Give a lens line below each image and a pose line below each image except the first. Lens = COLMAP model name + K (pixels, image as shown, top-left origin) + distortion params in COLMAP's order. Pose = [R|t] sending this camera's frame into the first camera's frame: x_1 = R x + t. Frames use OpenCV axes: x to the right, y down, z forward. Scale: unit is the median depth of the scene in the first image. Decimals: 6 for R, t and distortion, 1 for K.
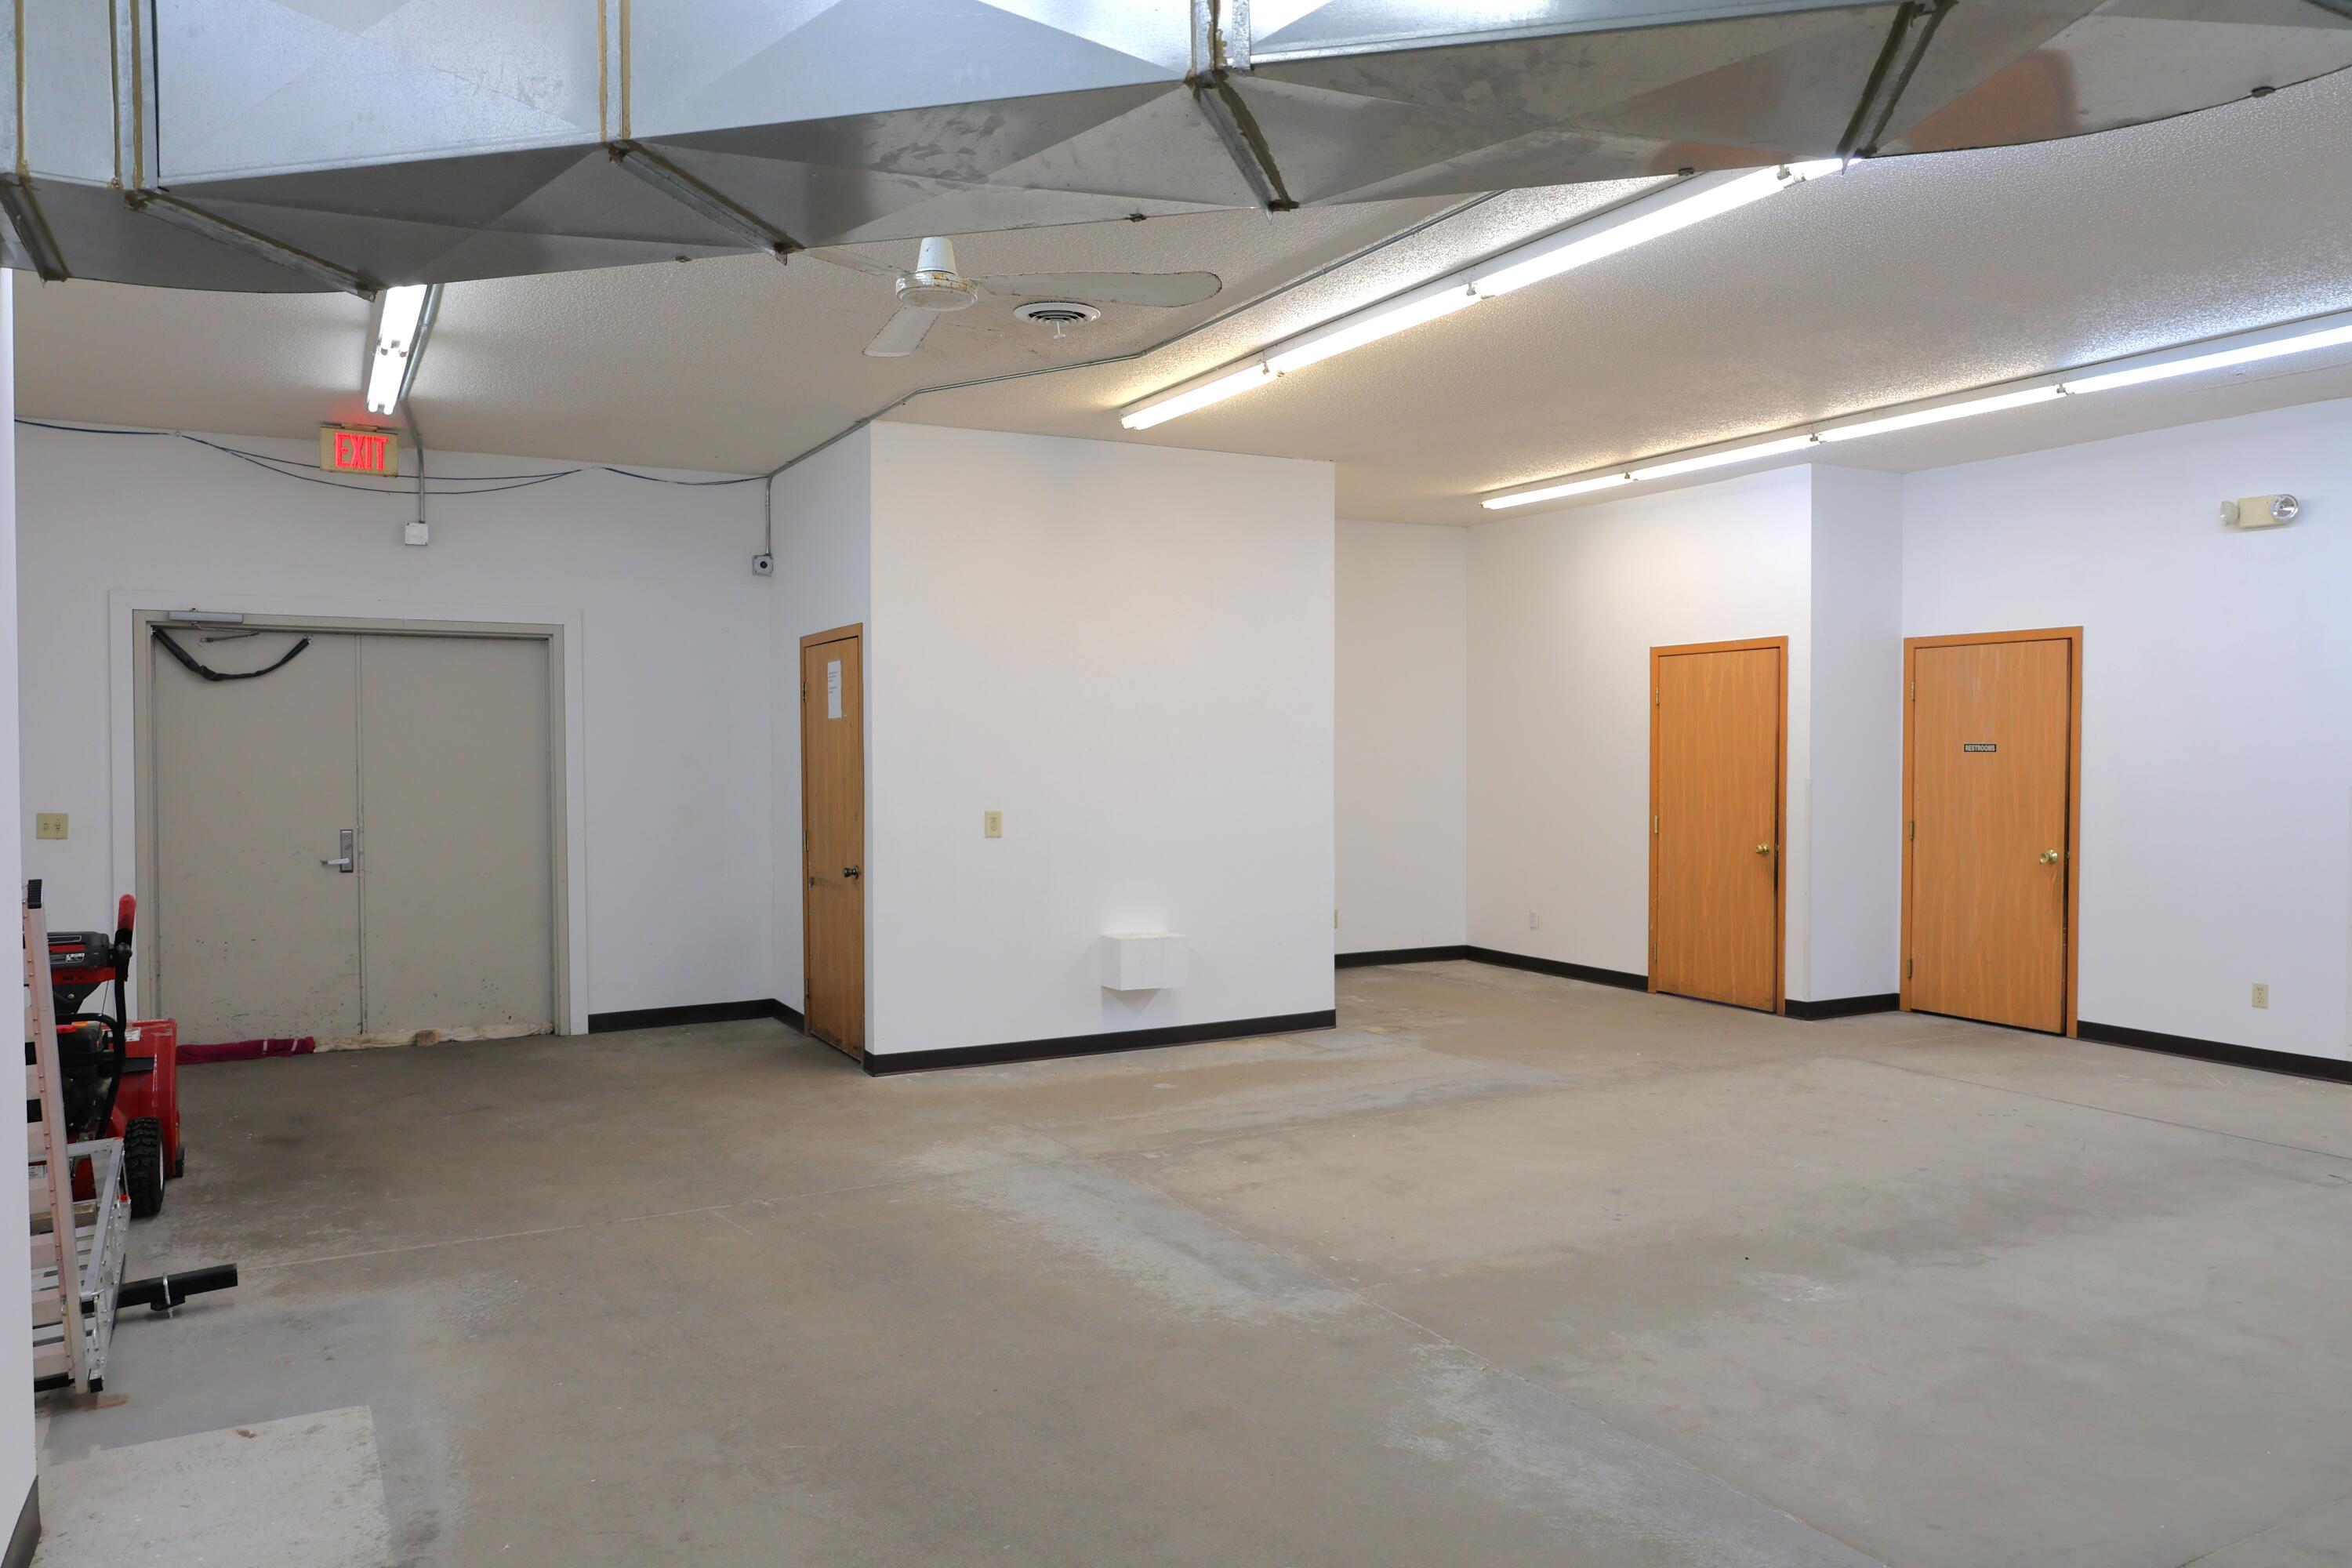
lens RADIAL K [[1599.9, 0, 1177.2], [0, 1599.9, 792.1], [0, 0, 1]] dist [-0.012455, 0.002283]
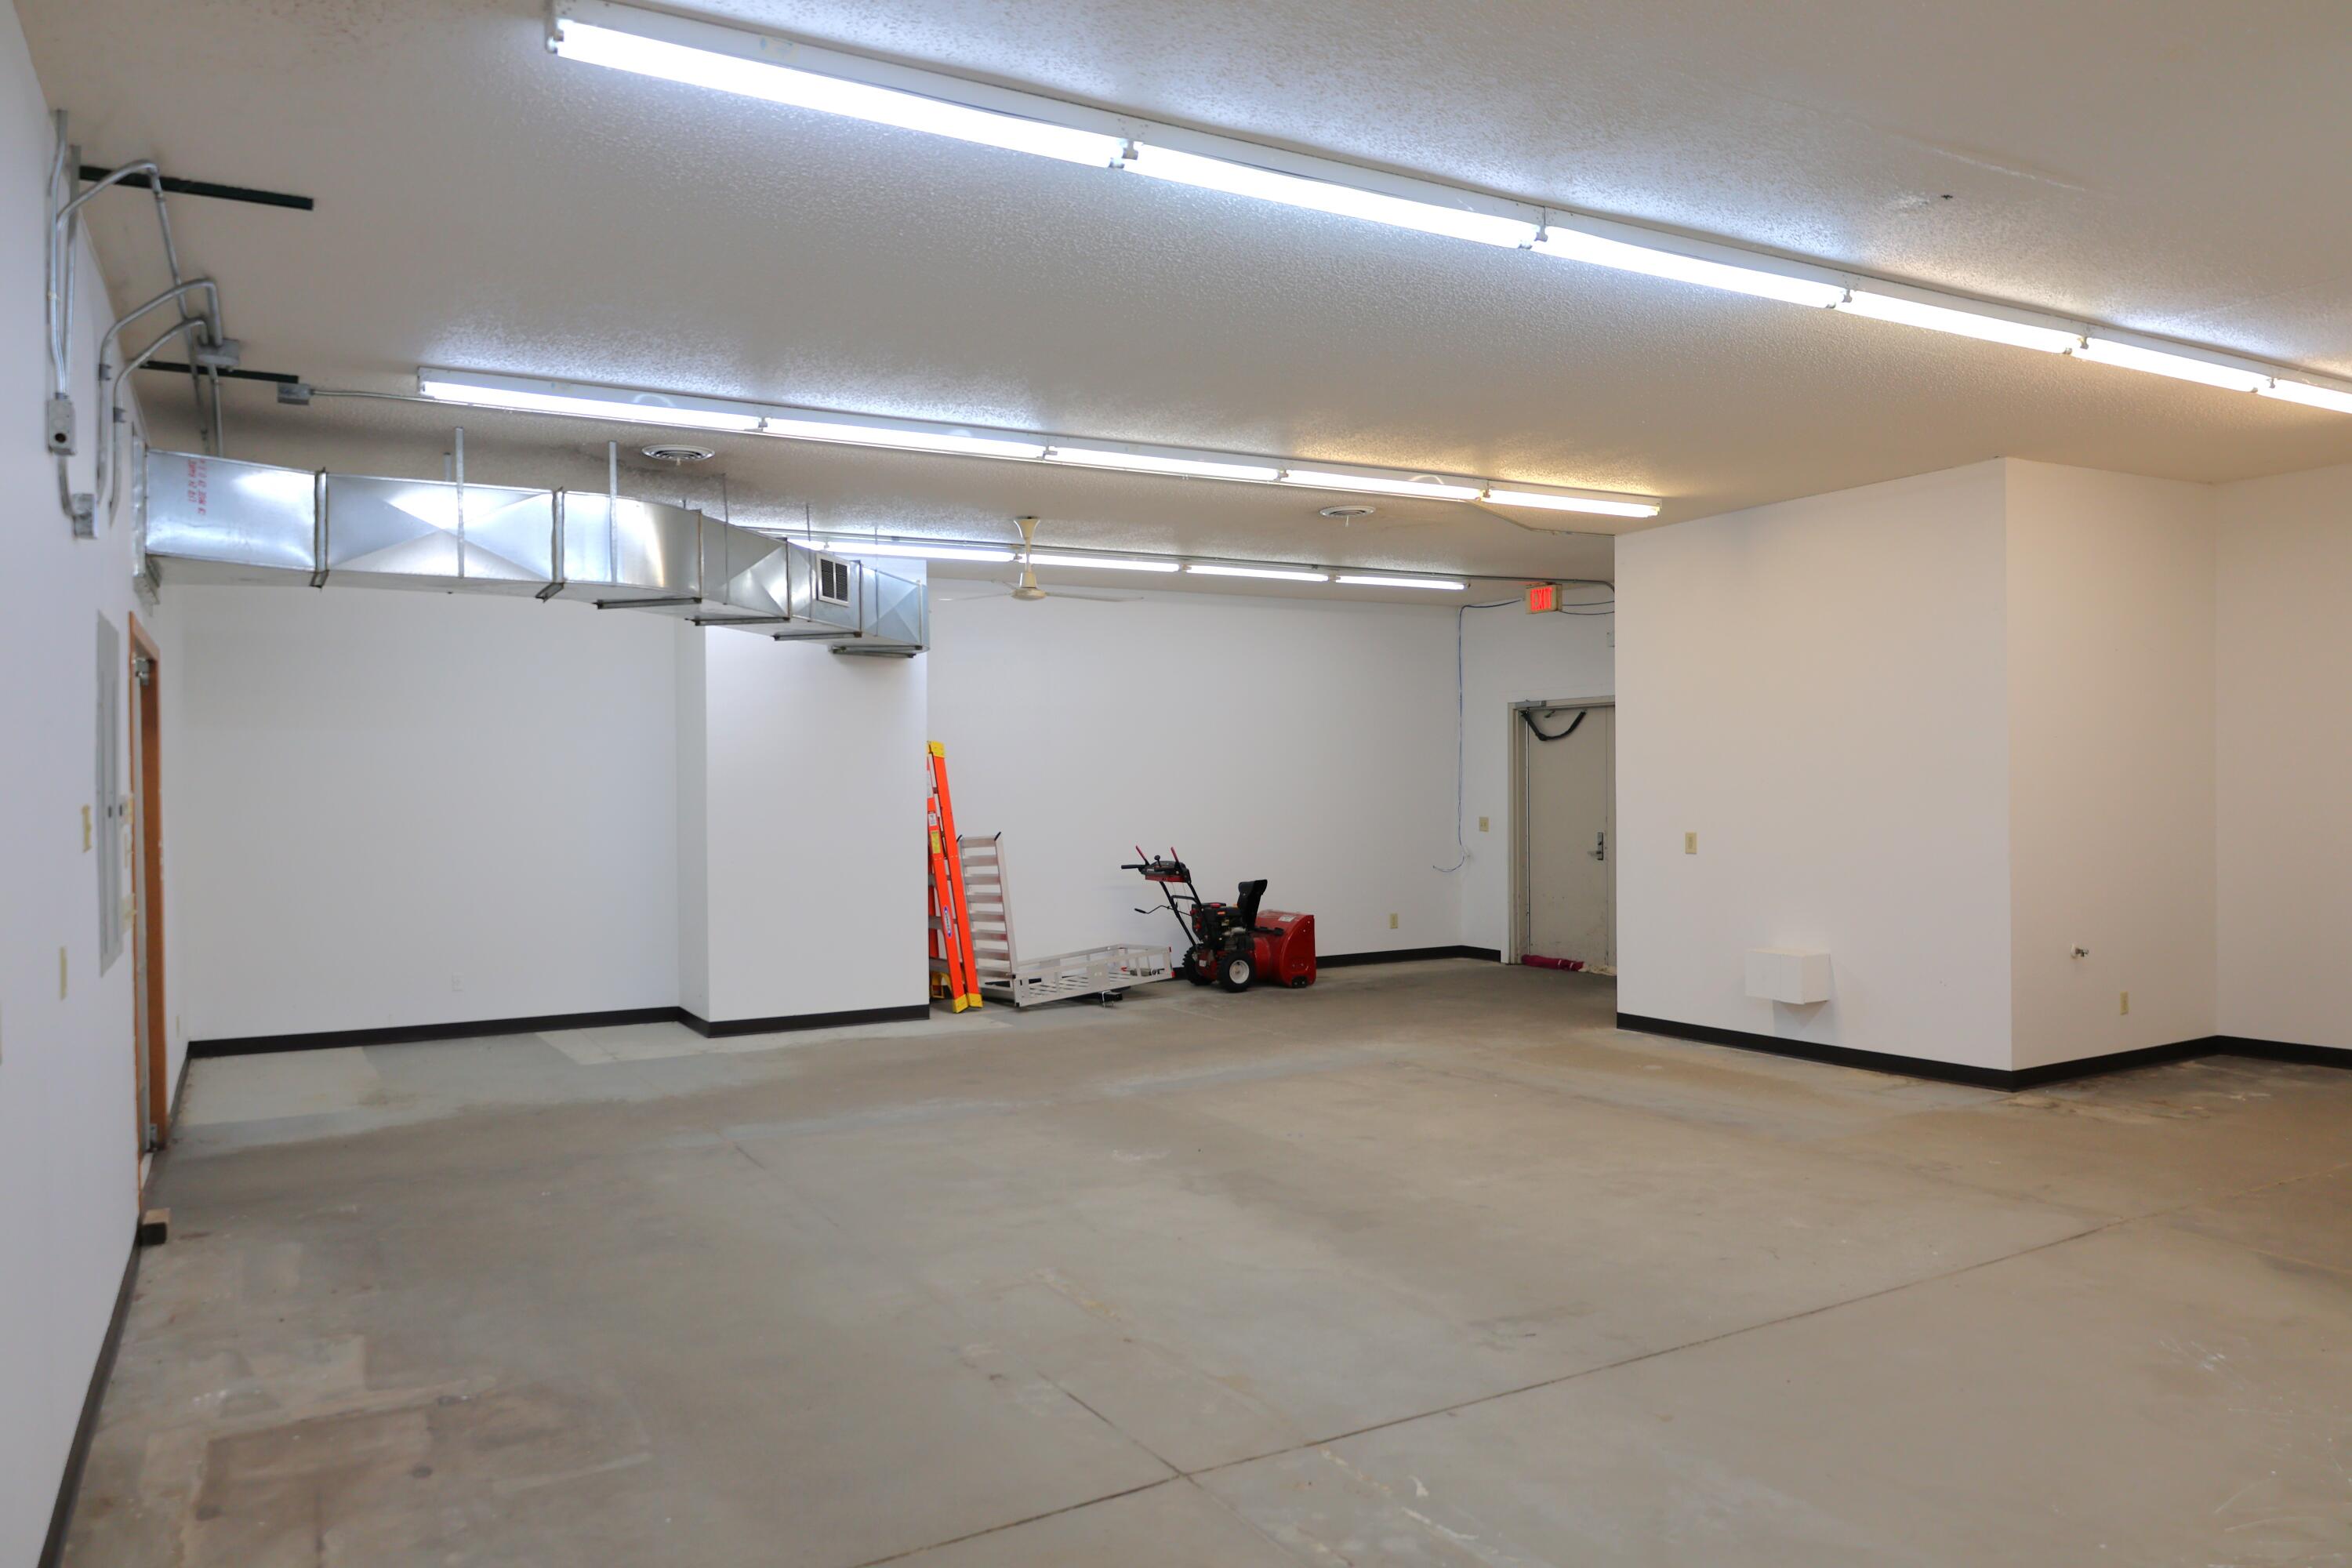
lens RADIAL K [[1599.9, 0, 1177.2], [0, 1599.9, 792.1], [0, 0, 1]] dist [-0.012455, 0.002283]
pose [[0.026978, 0.005840, -0.999619, 1.089461], [-0.012188, 0.999911, 0.005513, -0.020823], [0.999562, 0.012035, 0.027047, 0.574590]]
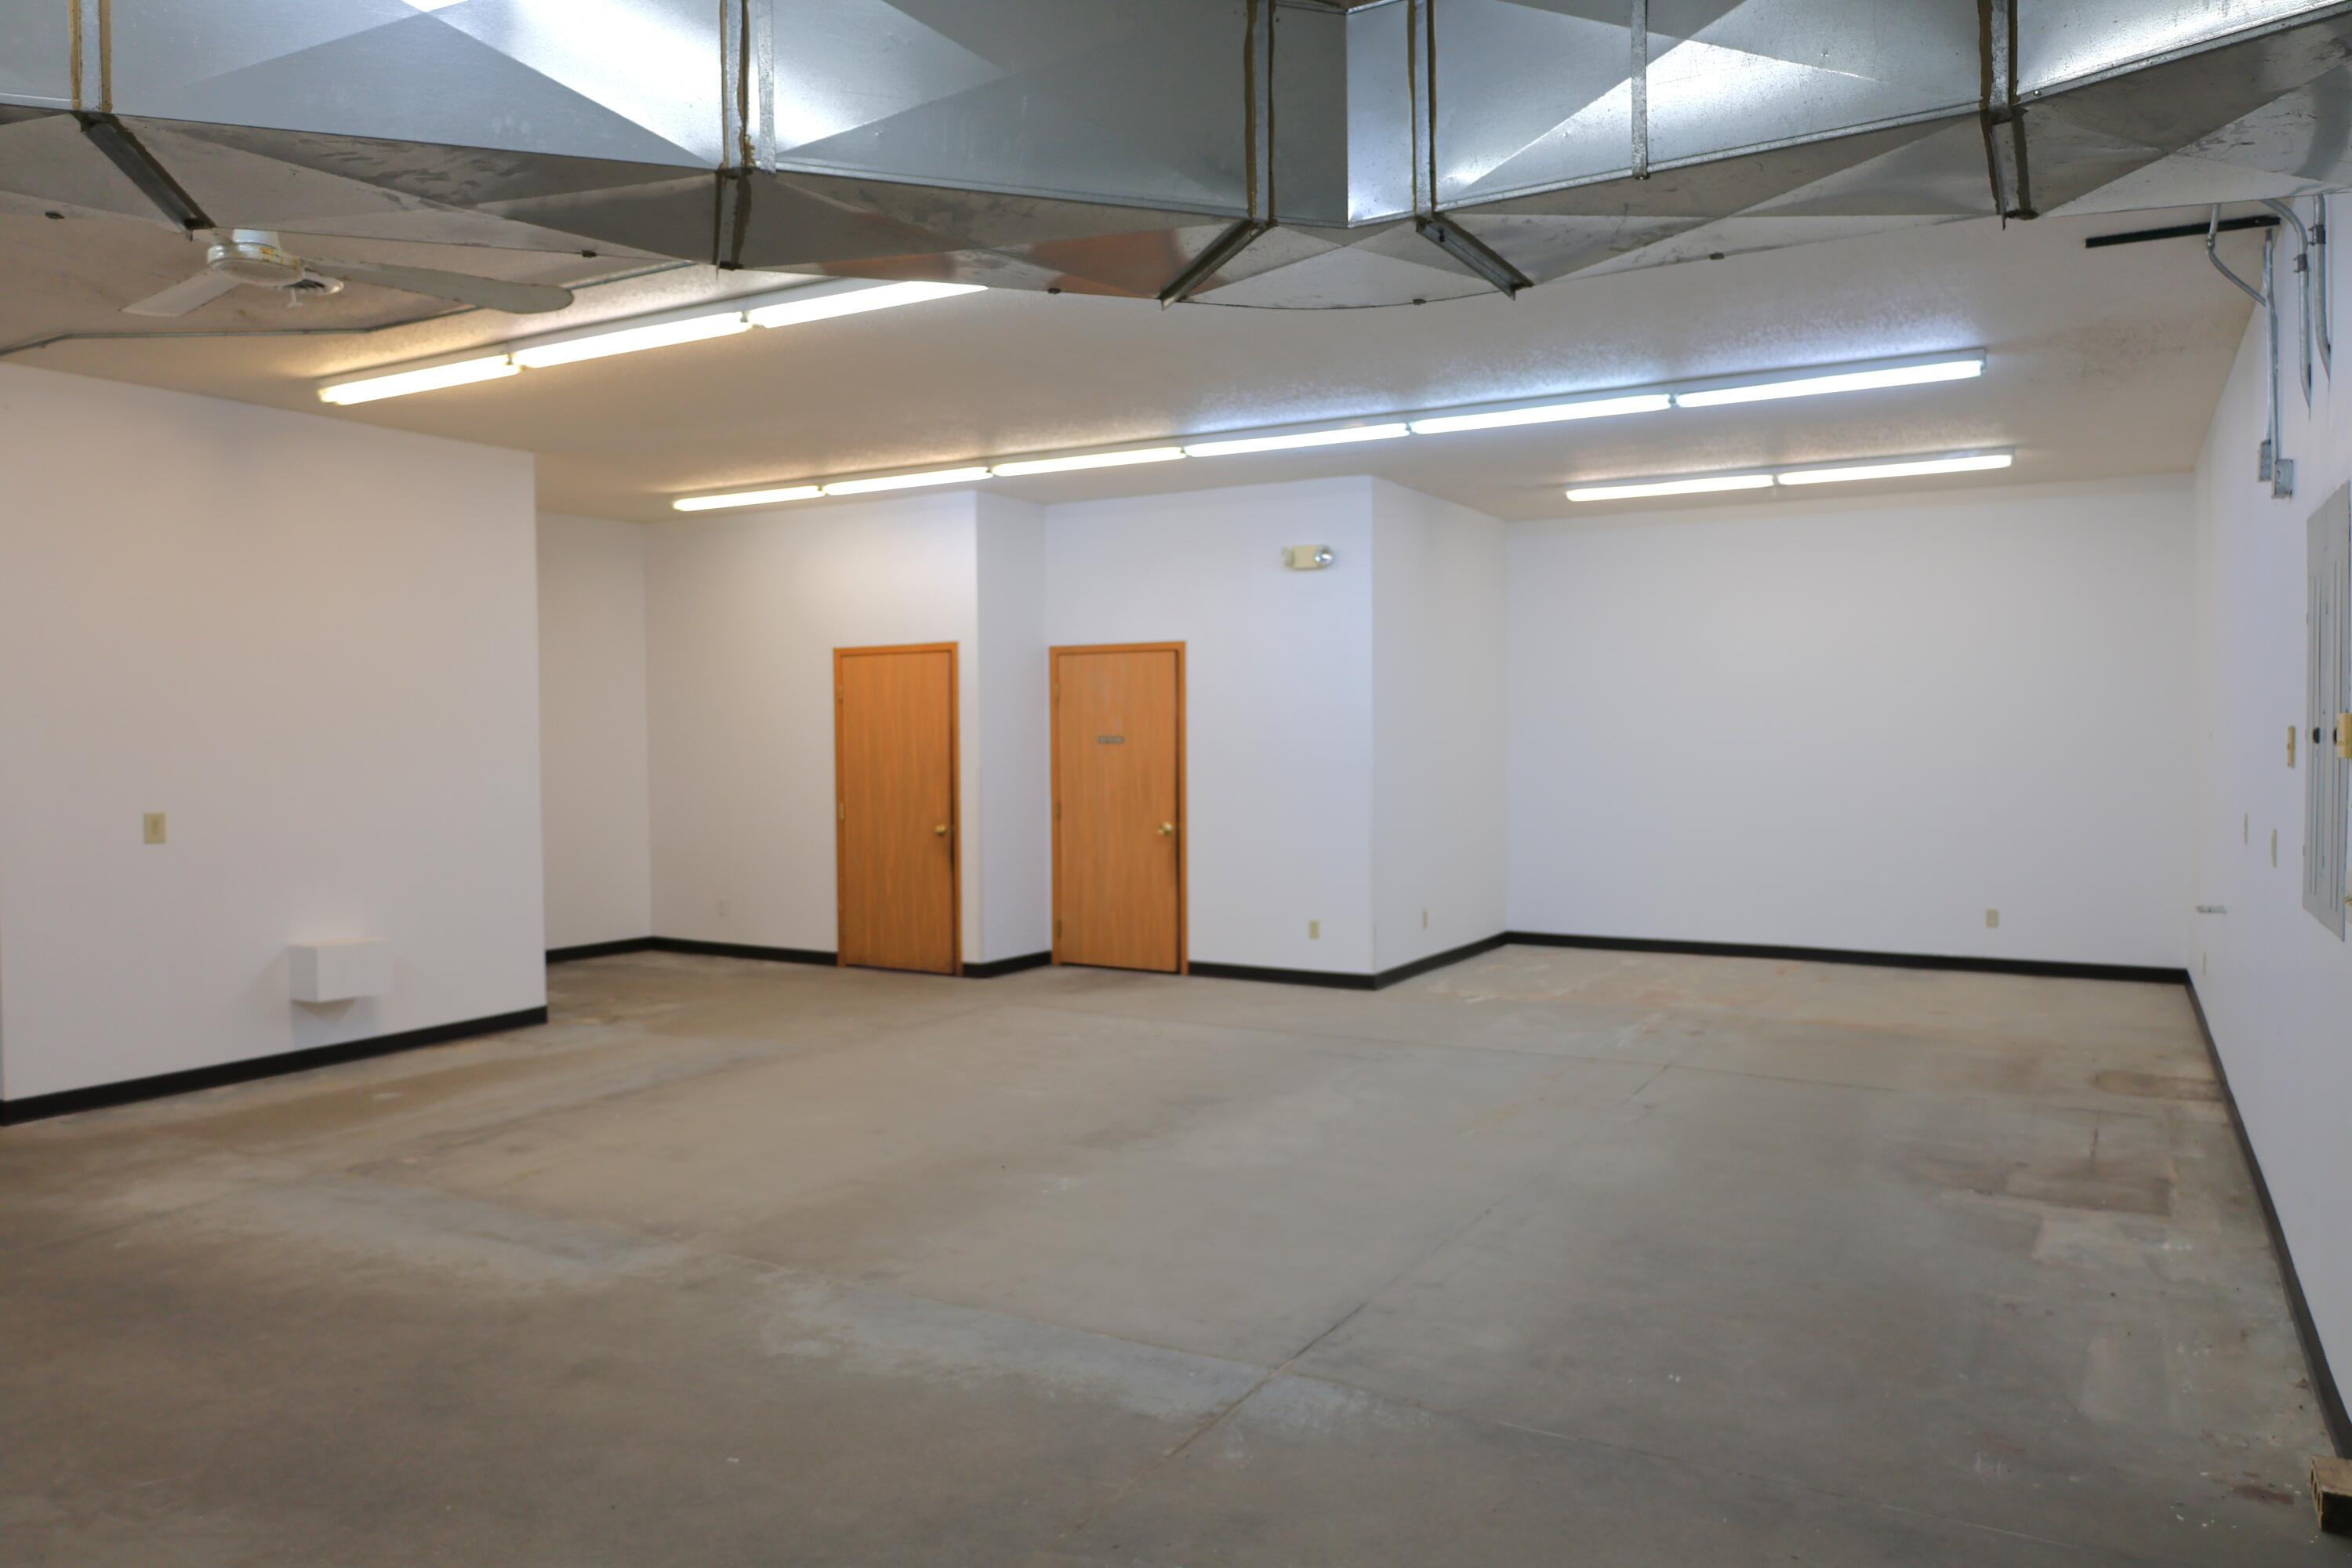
lens RADIAL K [[1593.9, 0, 1171.3], [0, 1593.9, 795.5], [0, 0, 1]] dist [-0.009385, -0.000573]
pose [[0.853507, -0.020592, 0.520674, -0.091700], [0.017801, 0.999788, 0.010361, 0.002848], [-0.520777, 0.000426, 0.853693, -0.050062]]
